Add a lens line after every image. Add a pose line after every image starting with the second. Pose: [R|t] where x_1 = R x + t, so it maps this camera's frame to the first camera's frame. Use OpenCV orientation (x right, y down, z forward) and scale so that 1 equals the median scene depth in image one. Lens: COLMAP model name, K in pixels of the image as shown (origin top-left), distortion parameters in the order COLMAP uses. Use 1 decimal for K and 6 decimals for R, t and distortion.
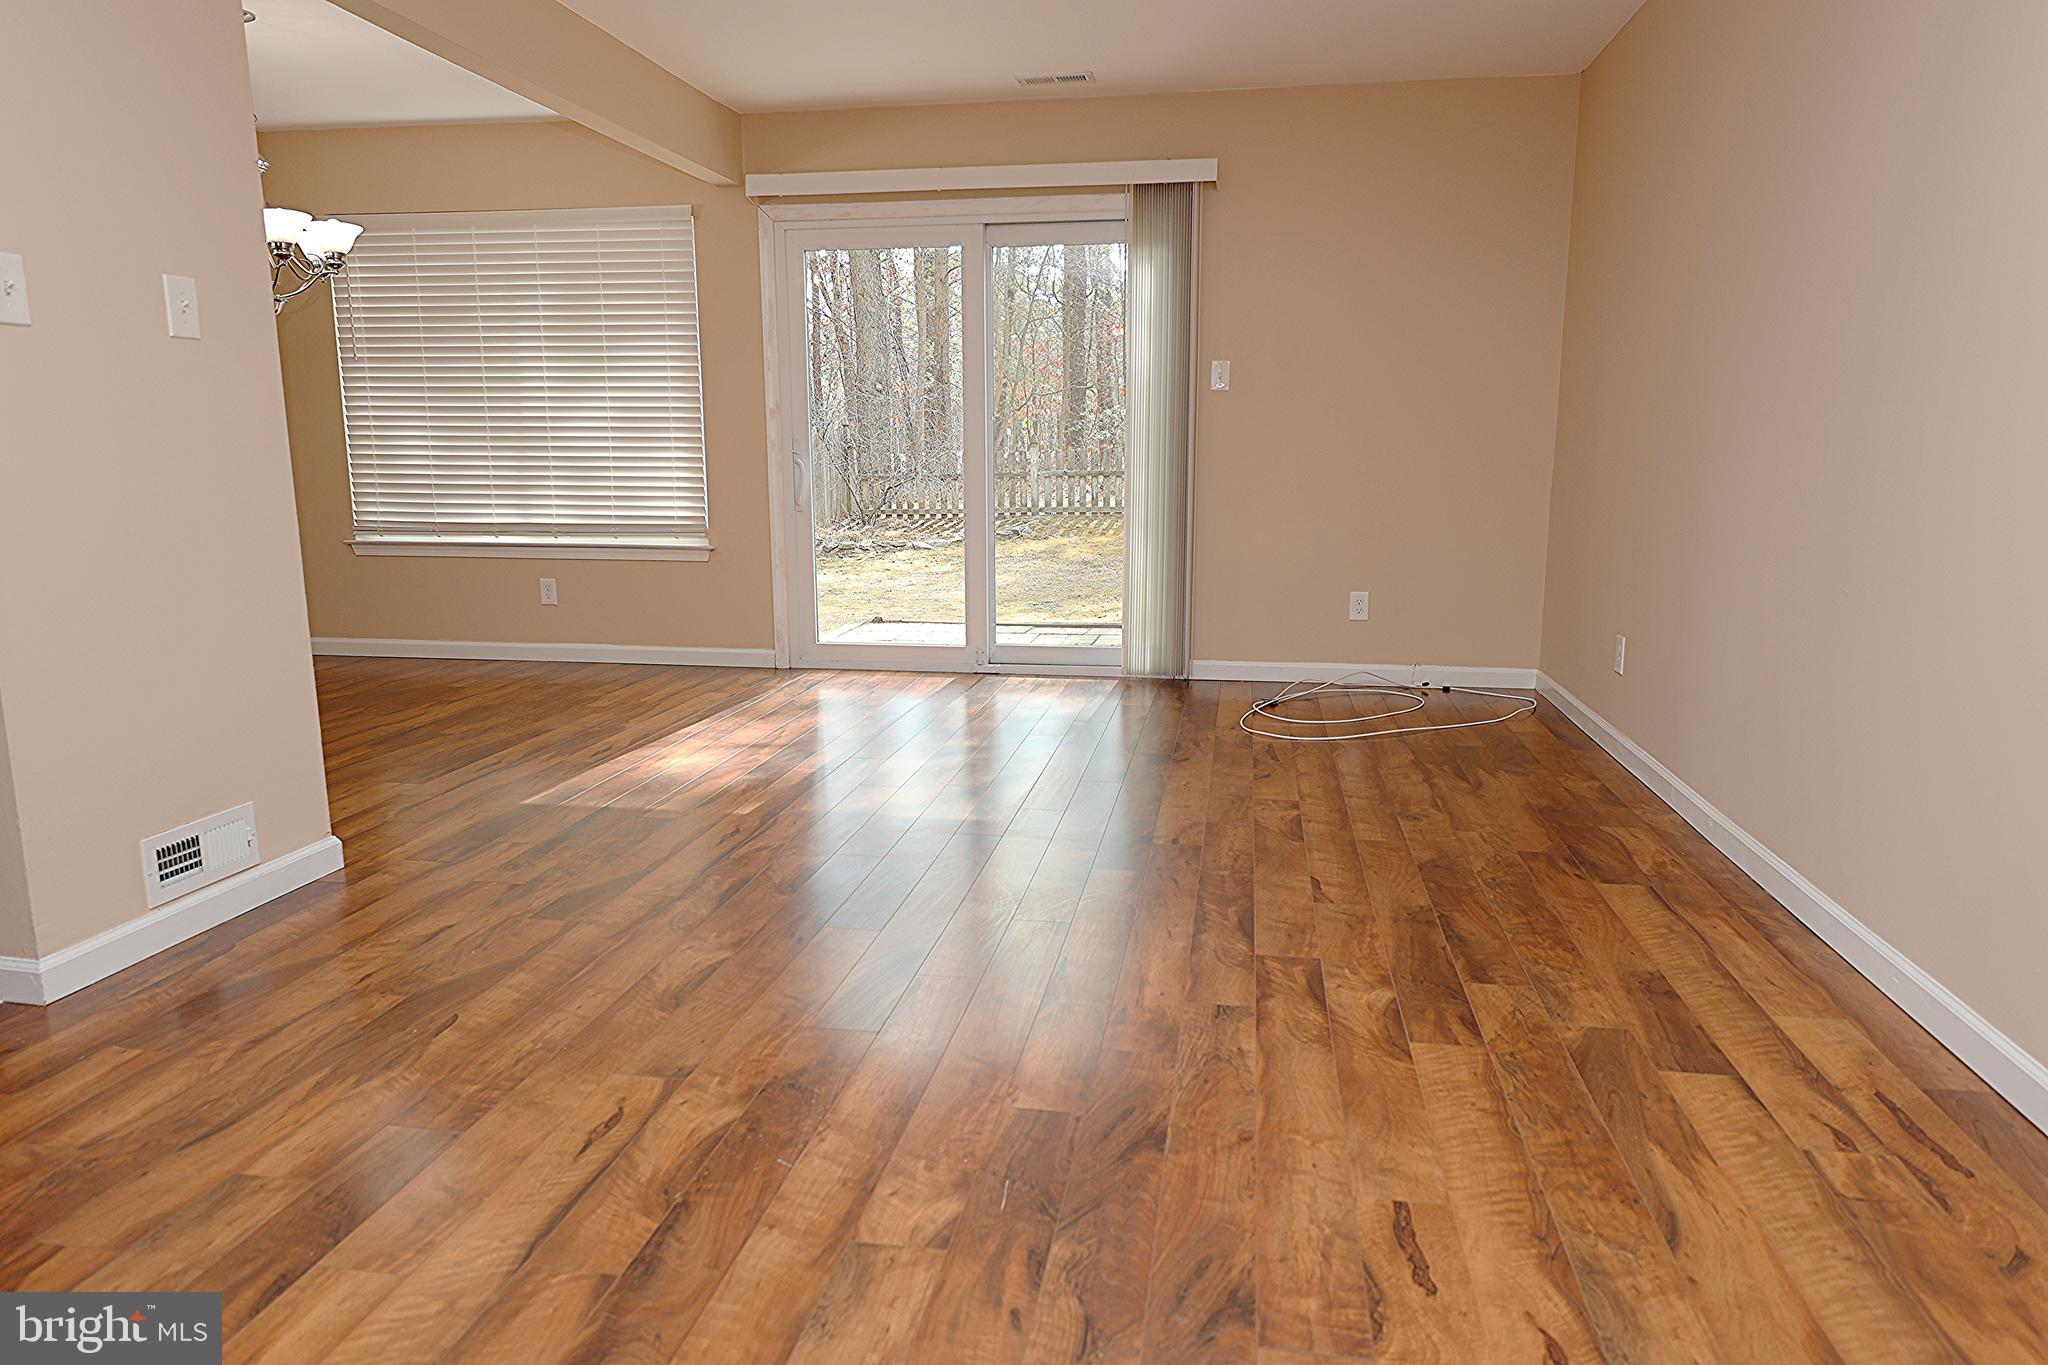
lens RADIAL K [[1302.1, 0, 1024.0], [0, 1302.1, 682.5], [0, 0, 1]] dist [0.003605, -0.001312]
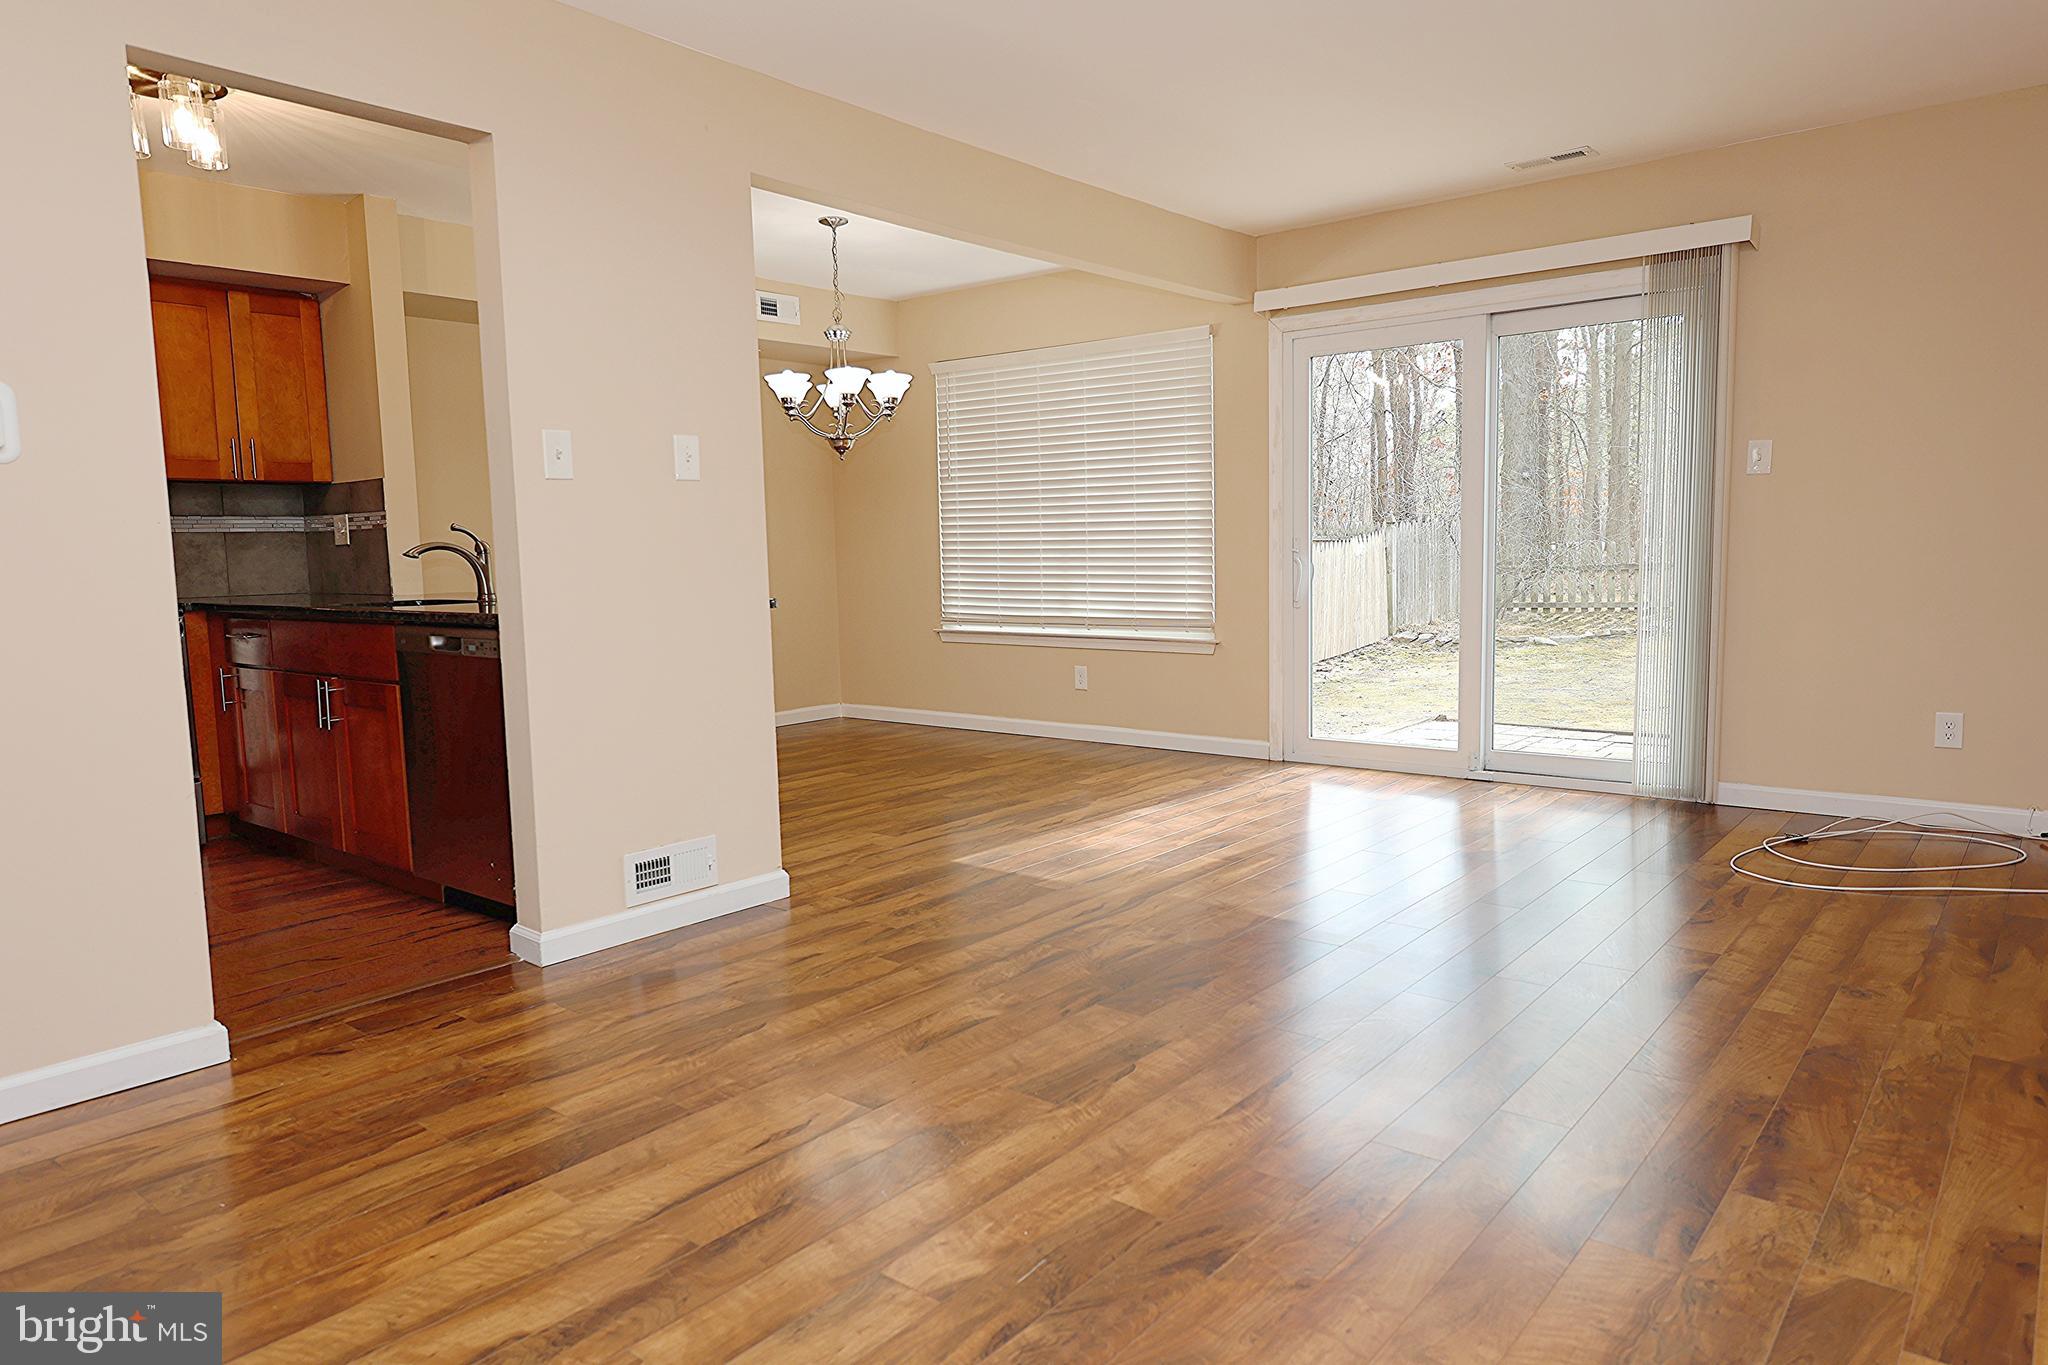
lens RADIAL K [[1297.2, 0, 1024.0], [0, 1297.2, 682.5], [0, 0, 1]] dist [-0.000354, 0.000429]
pose [[0.867167, 0.036204, -0.496699, 0.310833], [-0.069800, 0.996345, -0.049238, -0.017105], [0.493101, 0.077368, 0.866525, 0.036876]]
